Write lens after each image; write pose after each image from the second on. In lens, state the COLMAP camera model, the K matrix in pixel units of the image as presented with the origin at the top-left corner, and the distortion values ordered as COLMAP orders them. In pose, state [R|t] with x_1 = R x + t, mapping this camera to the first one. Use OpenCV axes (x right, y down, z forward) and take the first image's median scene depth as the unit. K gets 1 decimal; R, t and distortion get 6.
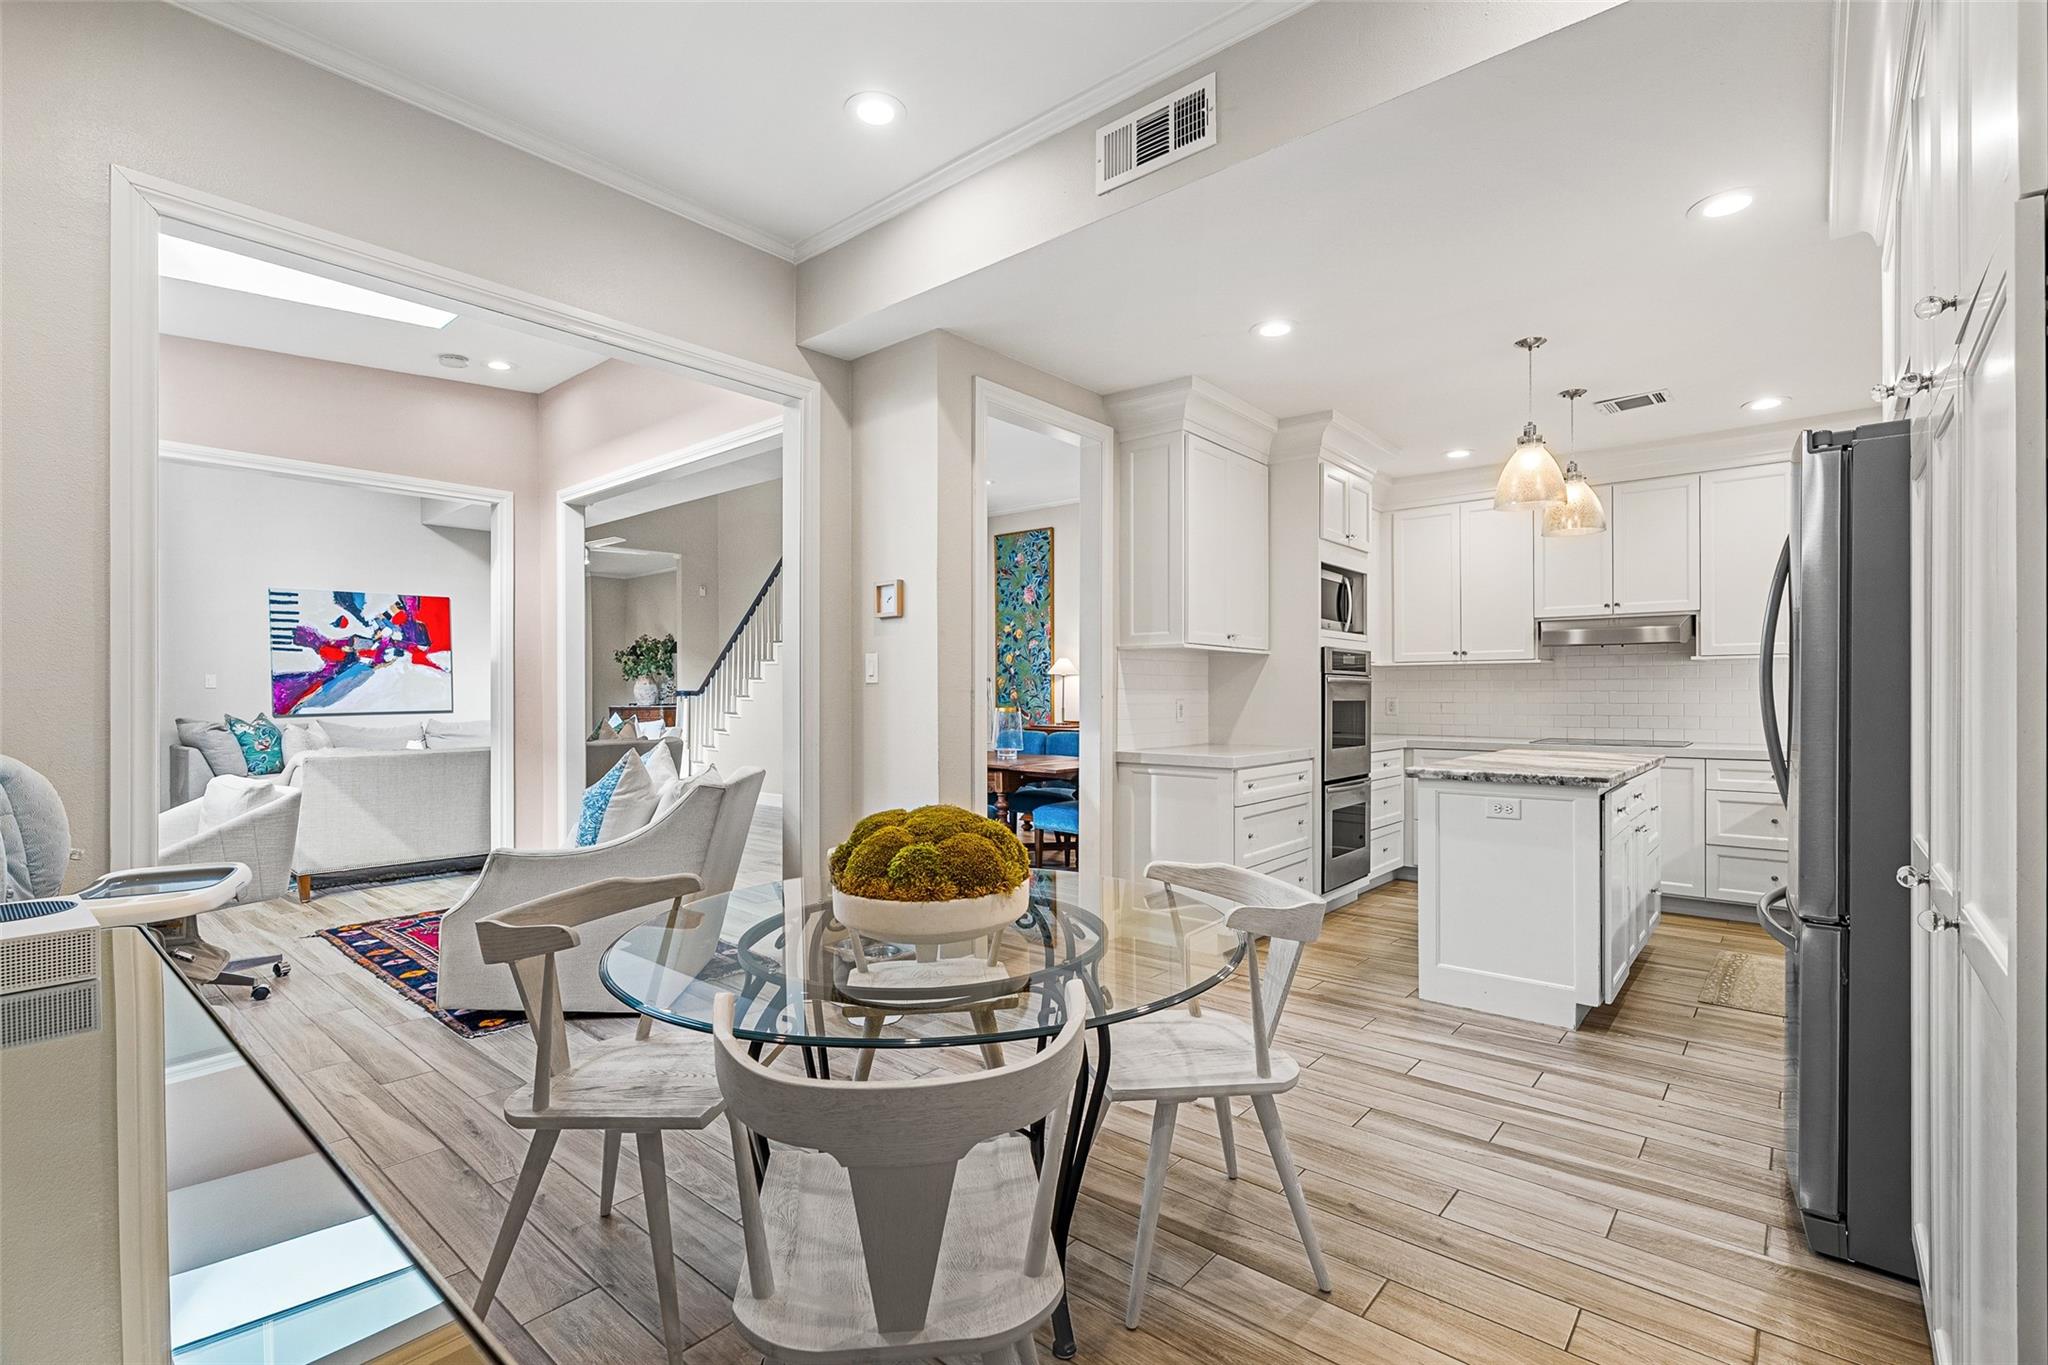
lens RADIAL K [[923.0, 0, 1023.7], [0, 923.0, 692.8], [0, 0, 1]] dist [-0.005161, -0.000240]
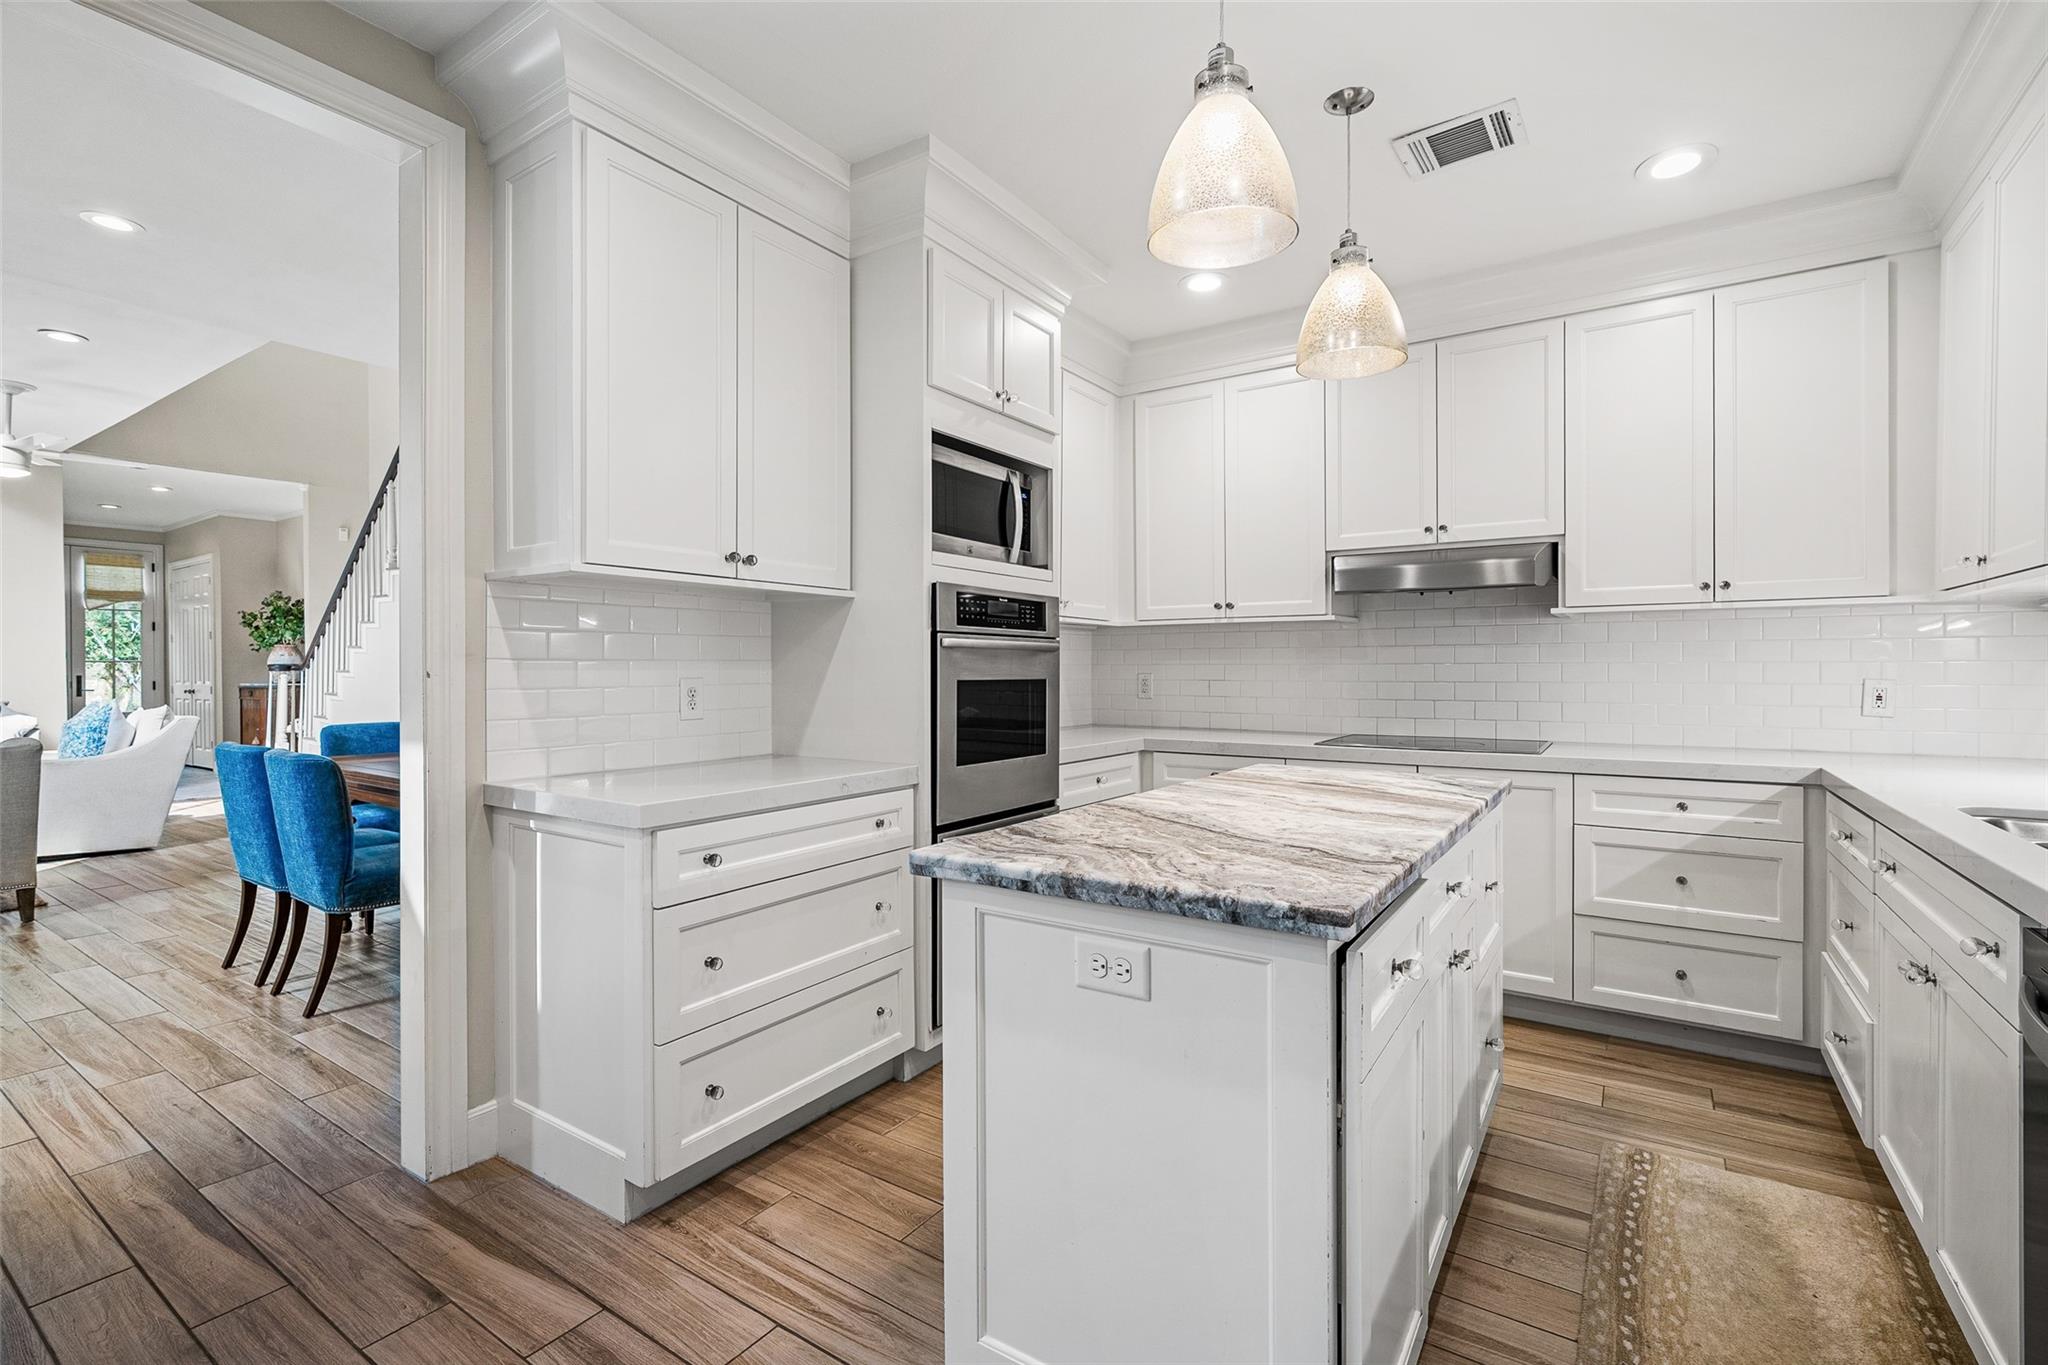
lens RADIAL K [[923.0, 0, 1022.2], [0, 923.0, 673.5], [0, 0, 1]] dist [-0.005161, -0.000240]
pose [[0.993290, -0.001999, 0.115637, 0.303645], [0.001141, 0.999971, 0.007486, 0.000476], [-0.115648, -0.007304, 0.993263, 0.431178]]
